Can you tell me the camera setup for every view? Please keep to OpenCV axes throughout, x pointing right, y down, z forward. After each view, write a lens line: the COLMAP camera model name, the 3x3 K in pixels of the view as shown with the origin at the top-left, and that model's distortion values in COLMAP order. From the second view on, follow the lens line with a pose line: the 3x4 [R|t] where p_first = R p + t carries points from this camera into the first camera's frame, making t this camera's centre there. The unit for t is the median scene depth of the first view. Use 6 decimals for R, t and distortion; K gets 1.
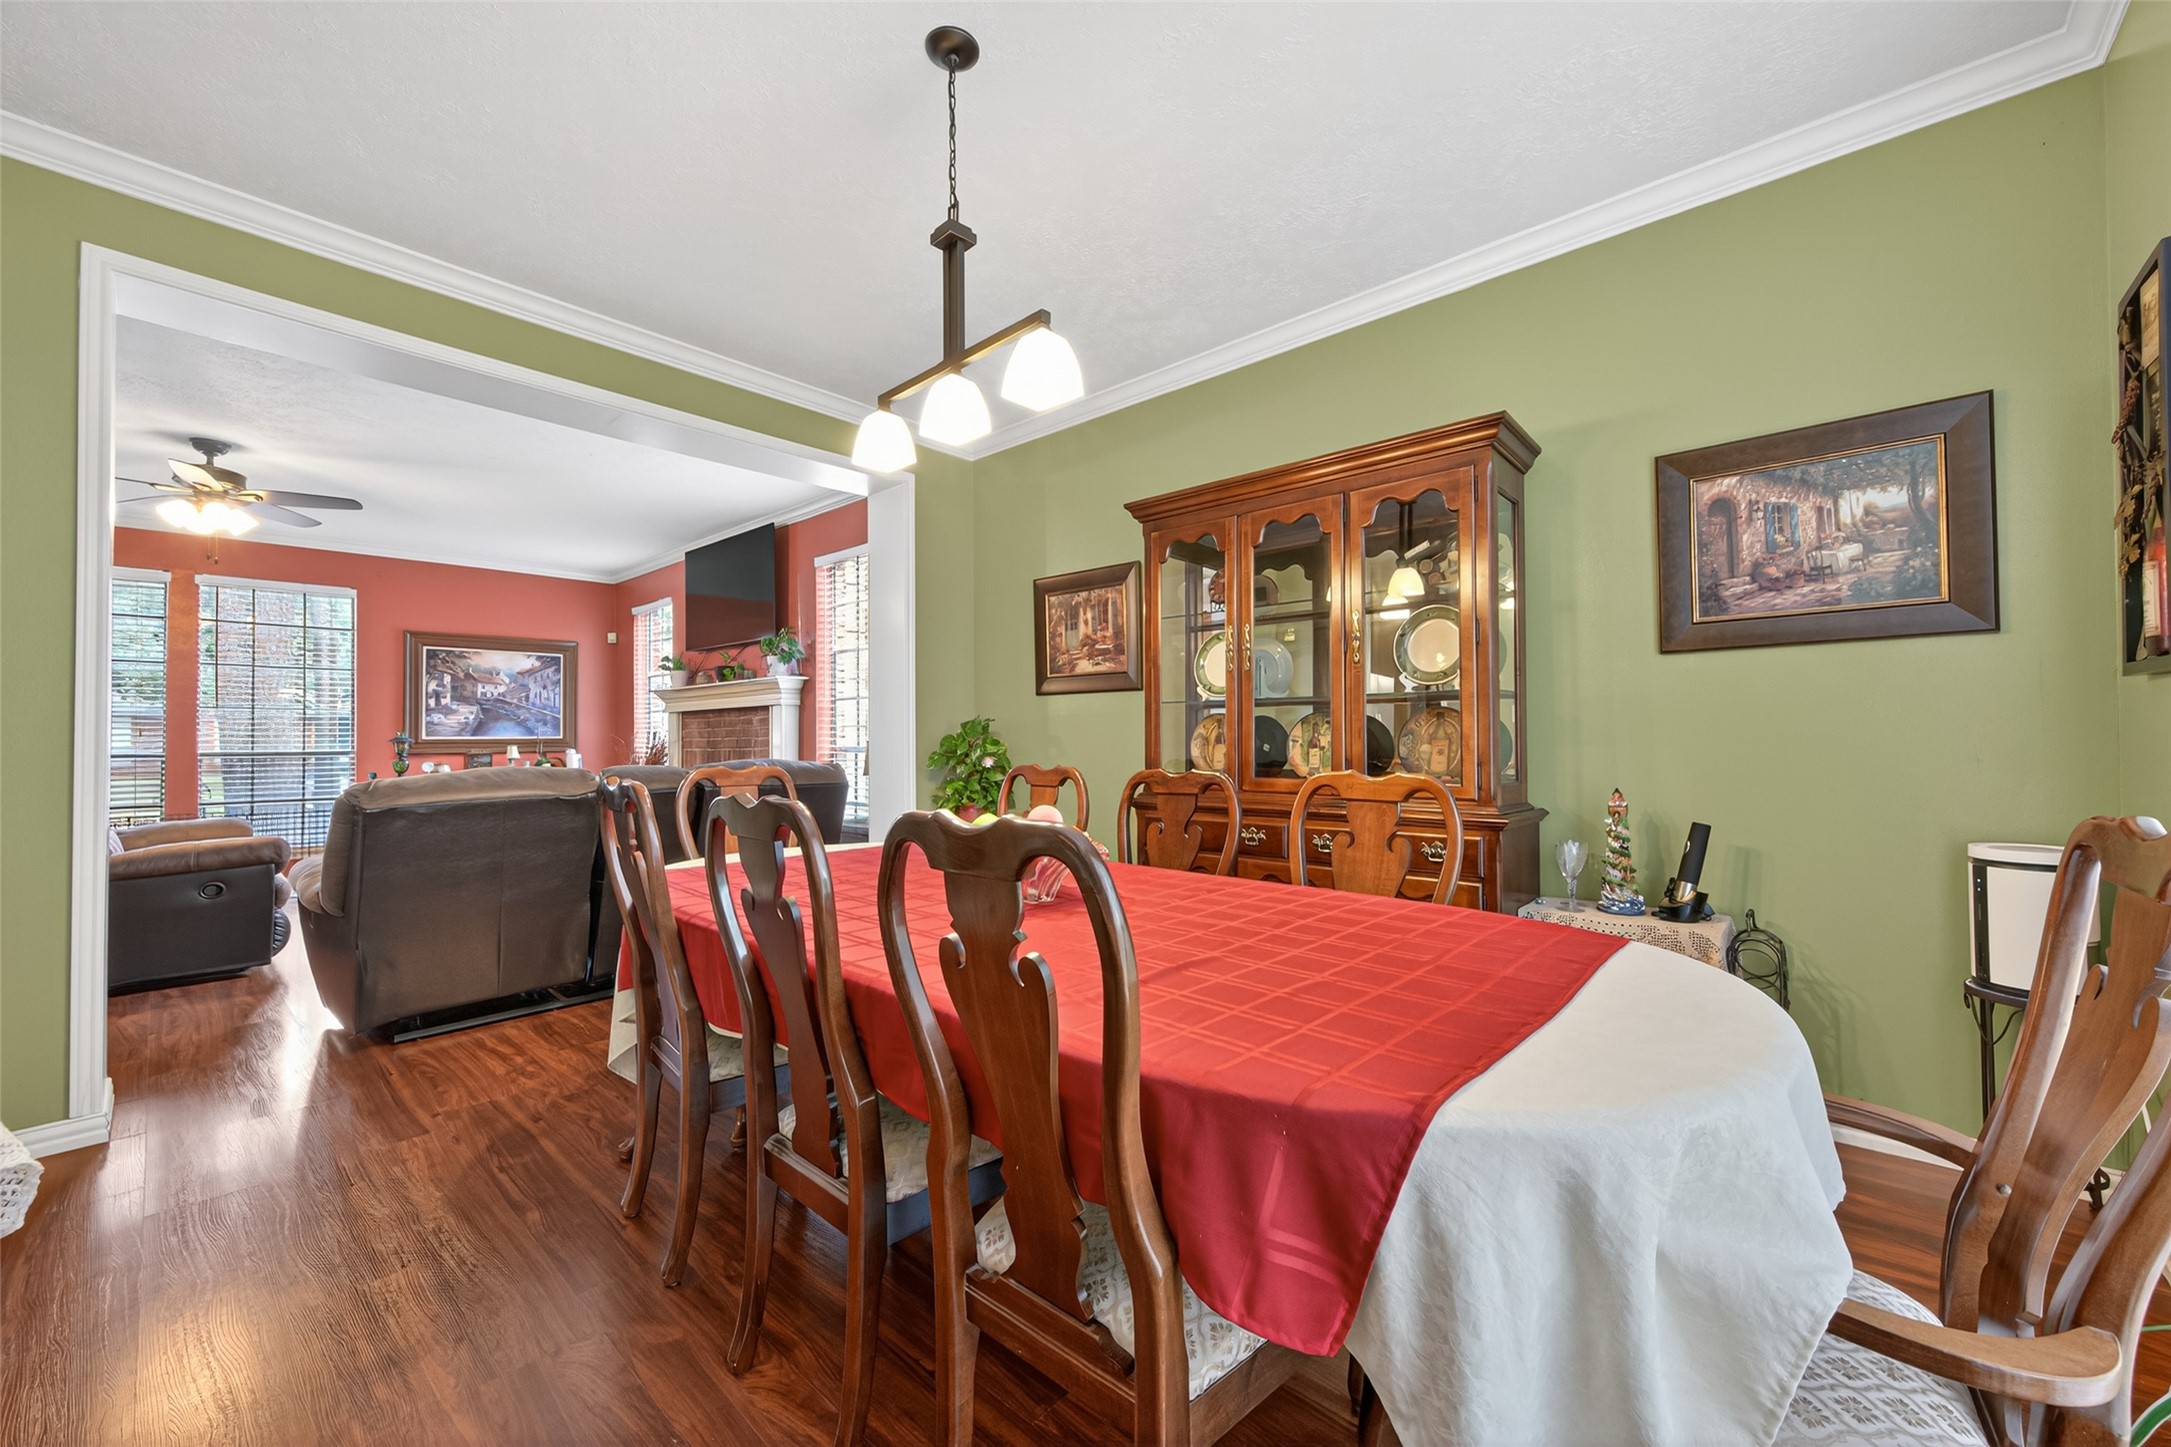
lens RADIAL K [[840.2, 0, 1093.5], [0, 840.2, 725.4], [0, 0, 1]] dist [0.005436, -0.000545]
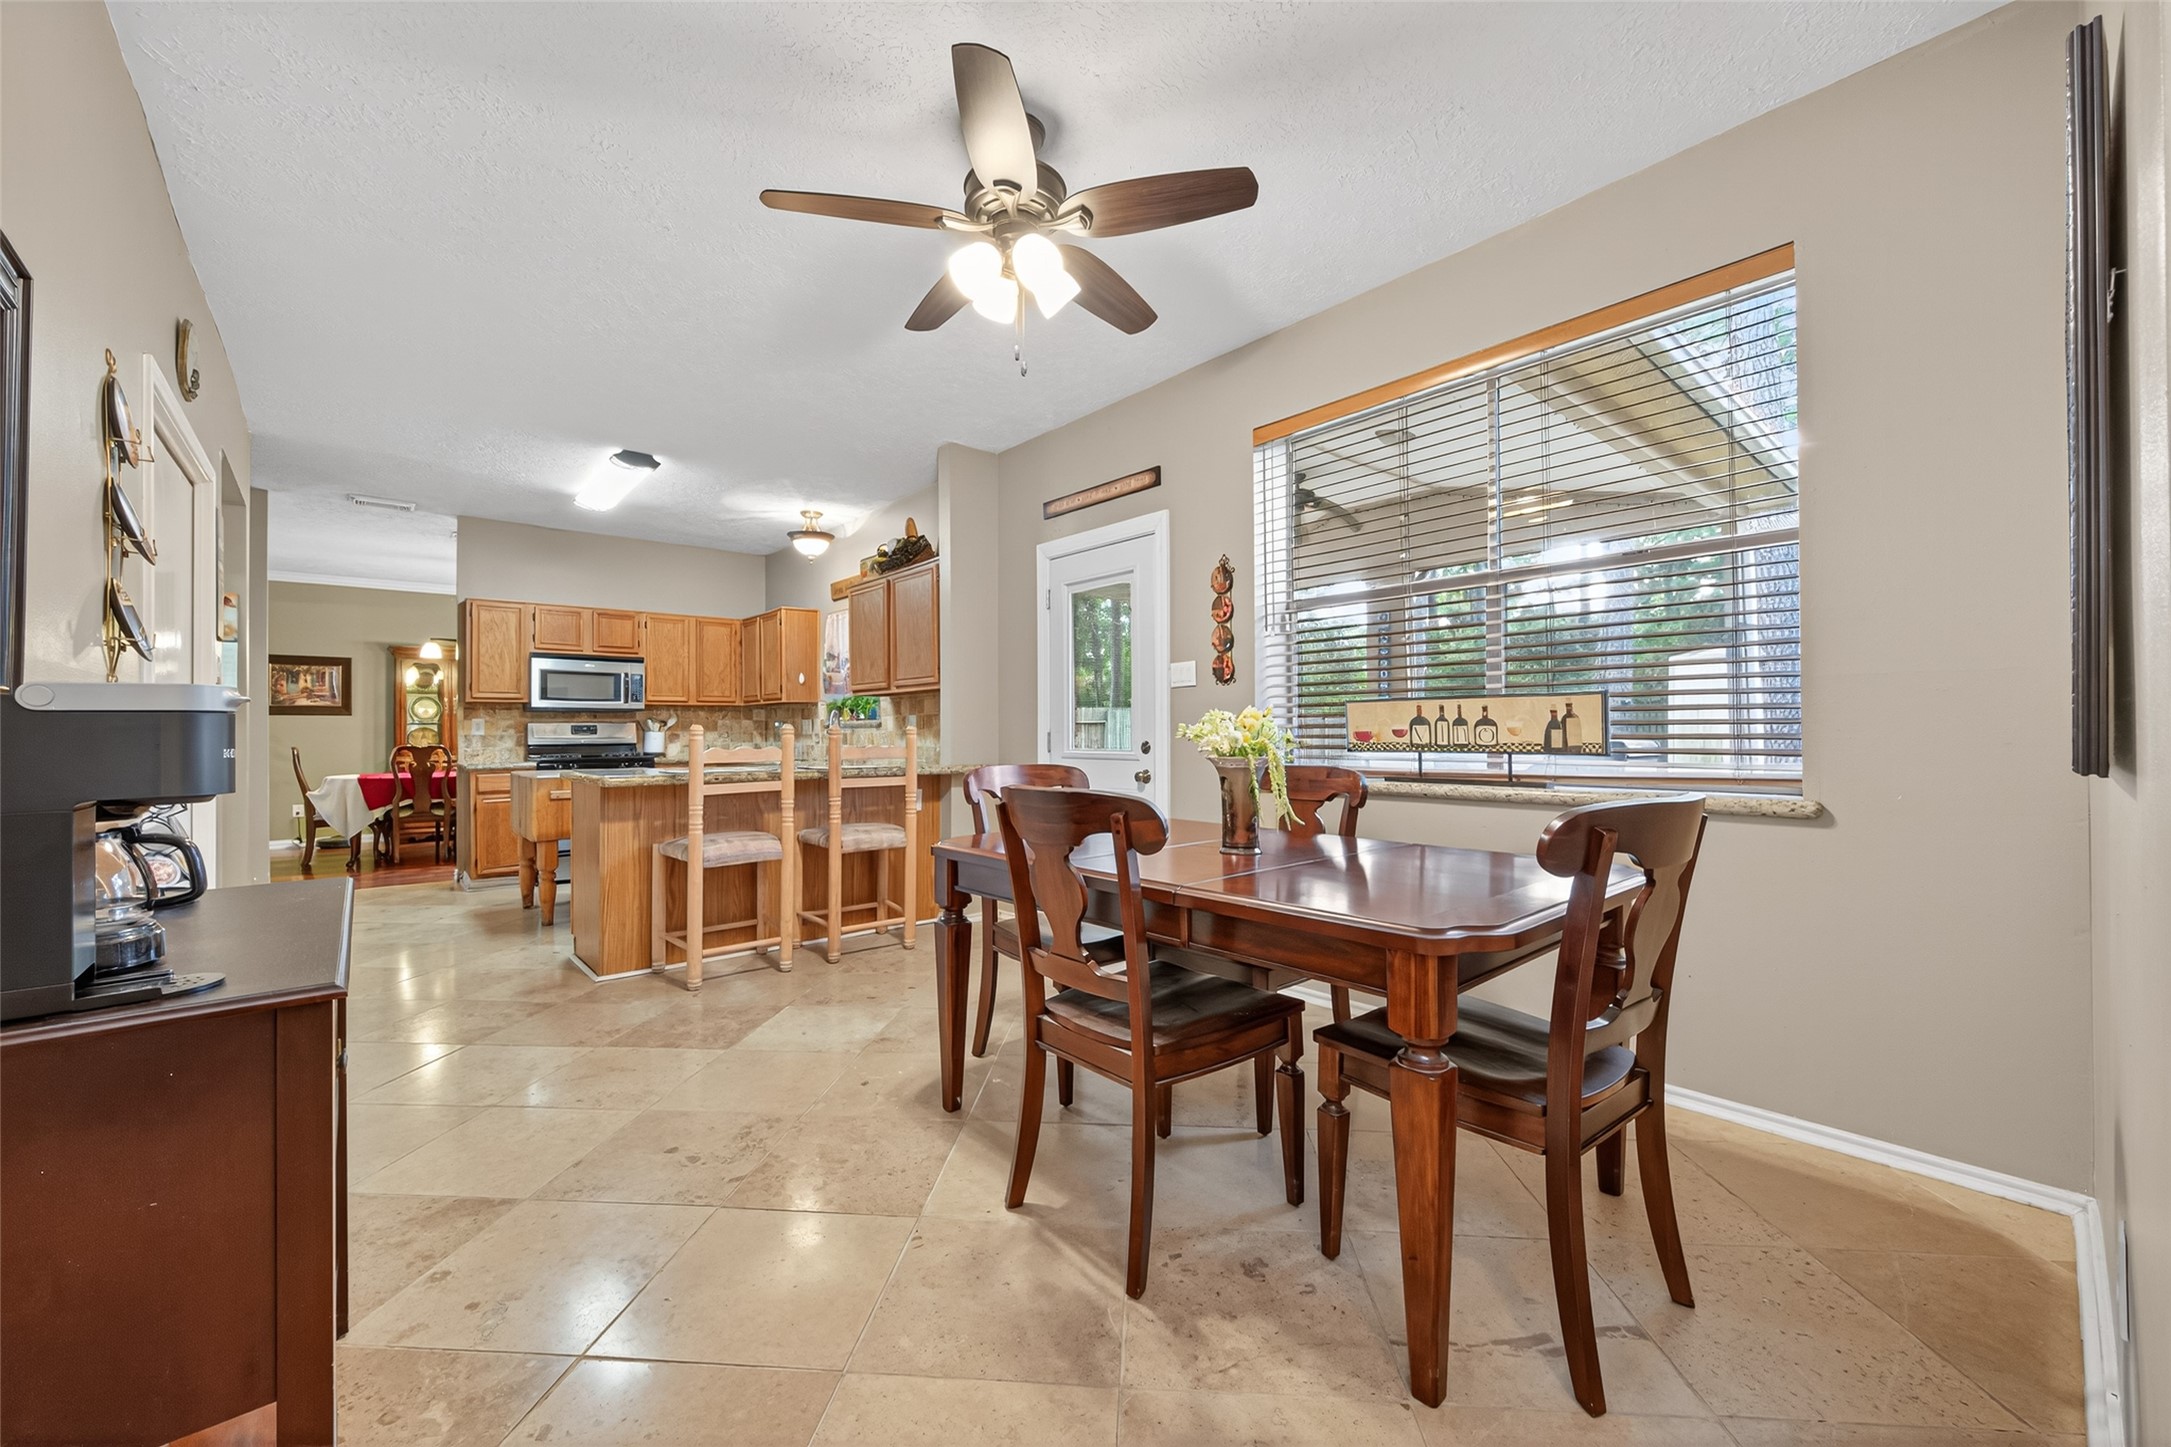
lens RADIAL K [[840.2, 0, 1093.5], [0, 840.2, 725.4], [0, 0, 1]] dist [0.005436, -0.000545]
pose [[0.119495, 0.015290, 0.992717, -1.088327], [-0.005857, 0.999875, -0.014696, 0.003319], [-0.992818, -0.004058, 0.119569, -0.692848]]
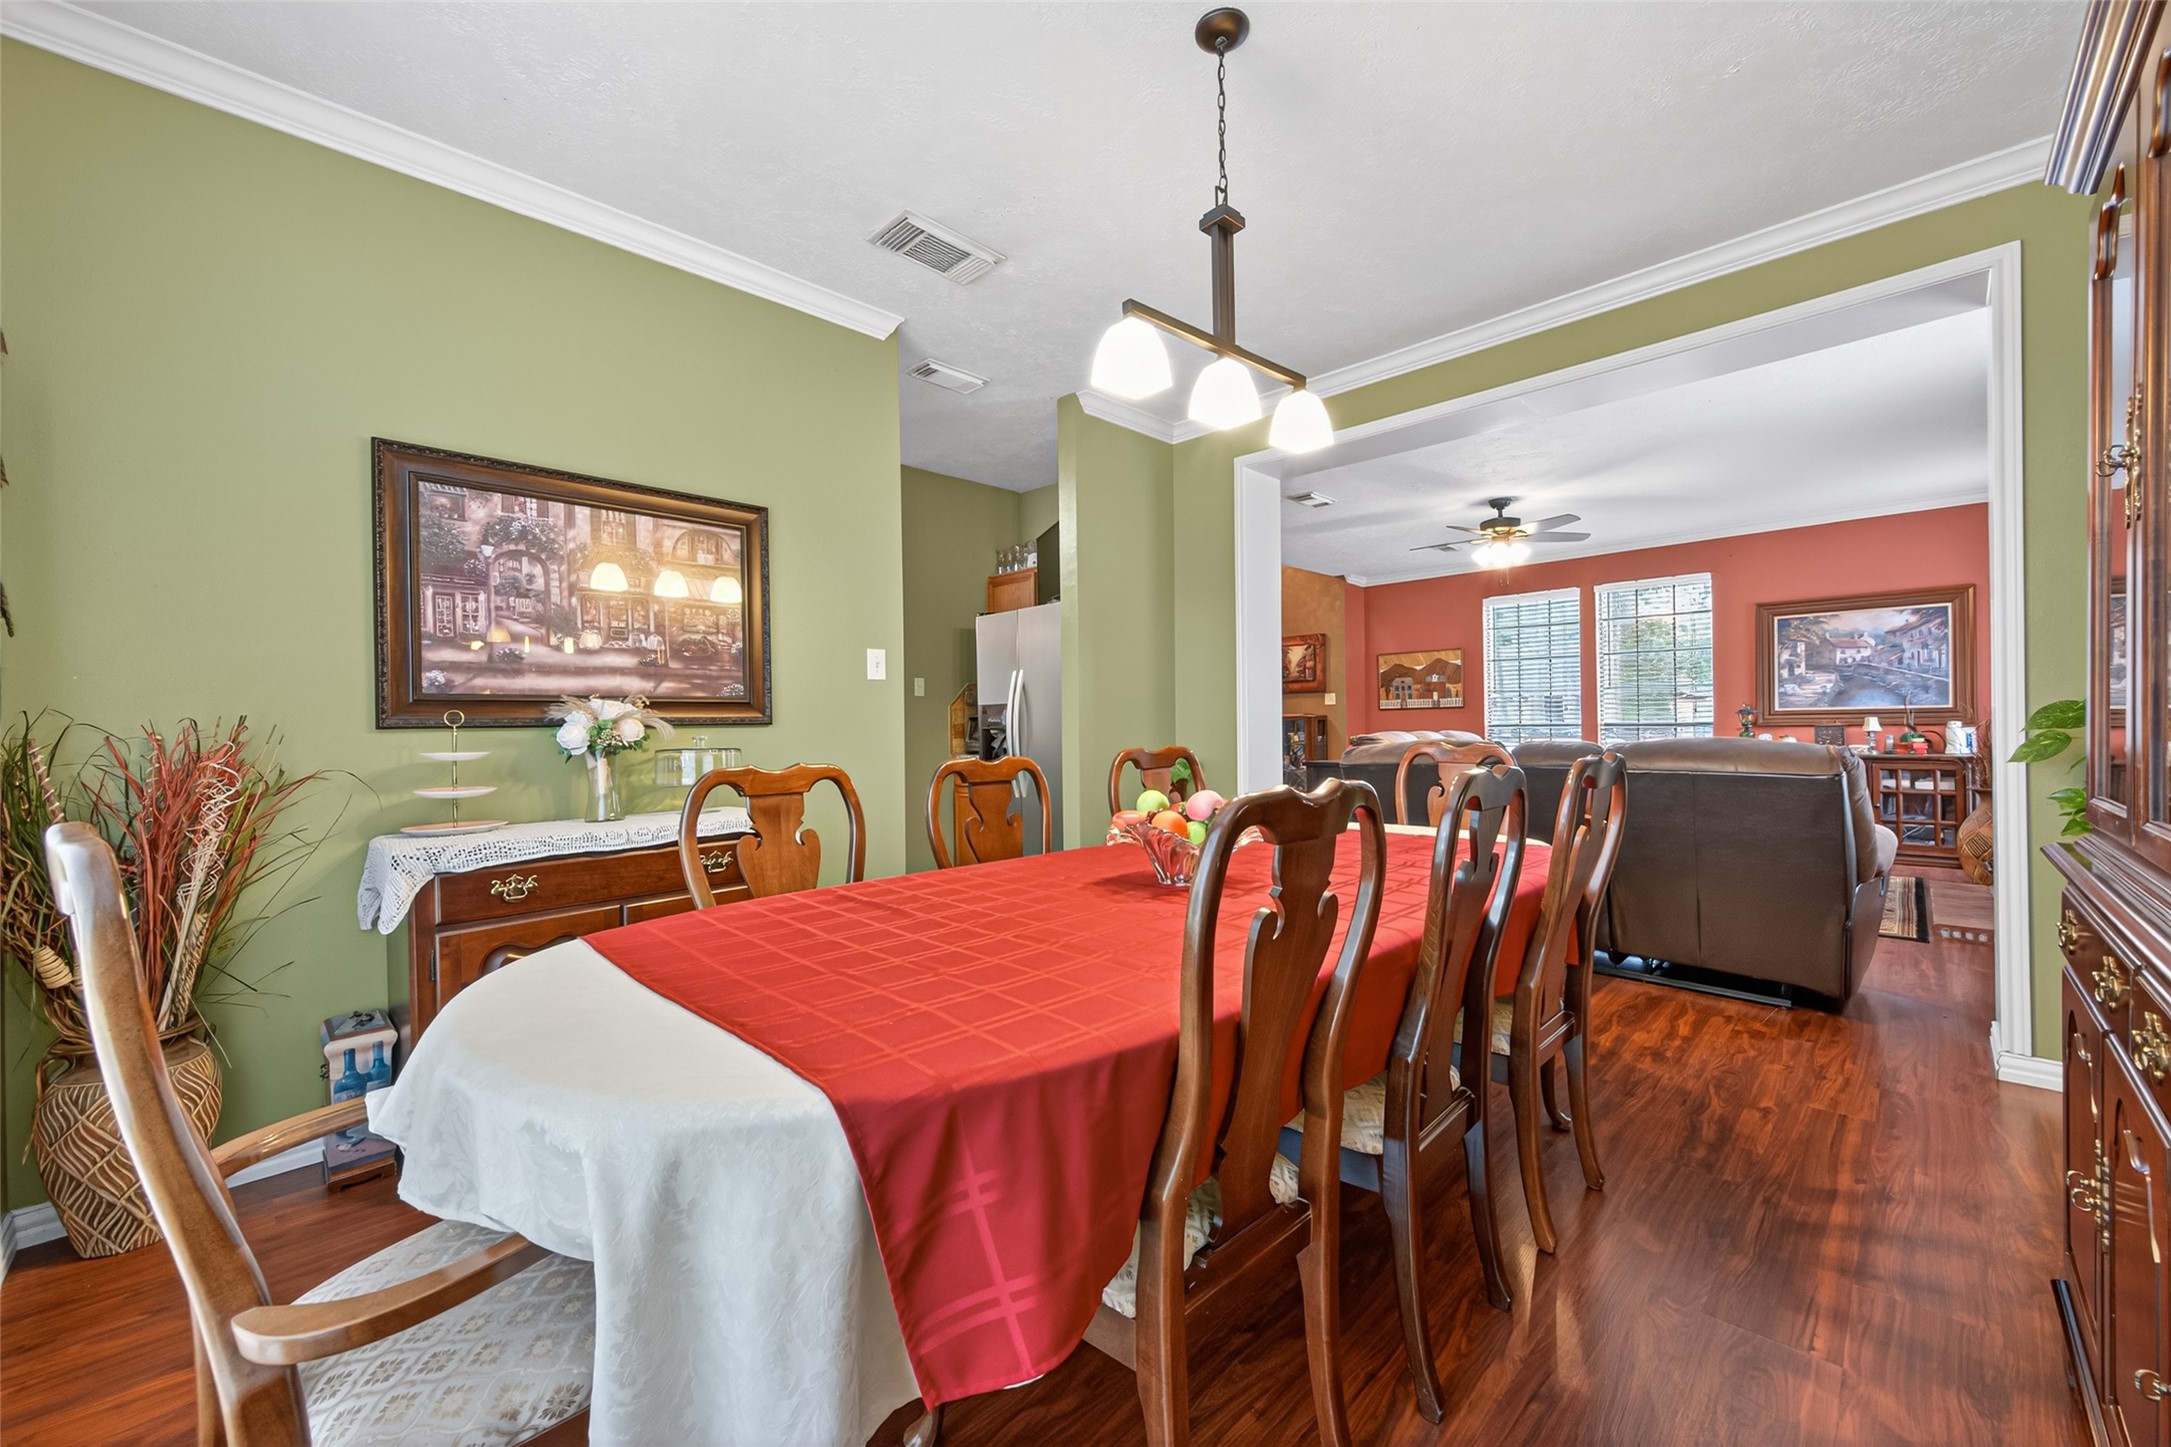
lens RADIAL K [[840.2, 0, 1093.5], [0, 840.2, 725.4], [0, 0, 1]] dist [0.005436, -0.000545]
pose [[-0.043323, 0.009128, -0.999019, 0.244047], [0.028427, 0.999565, 0.007900, 0.003470], [0.998657, -0.028057, -0.043563, 0.249042]]
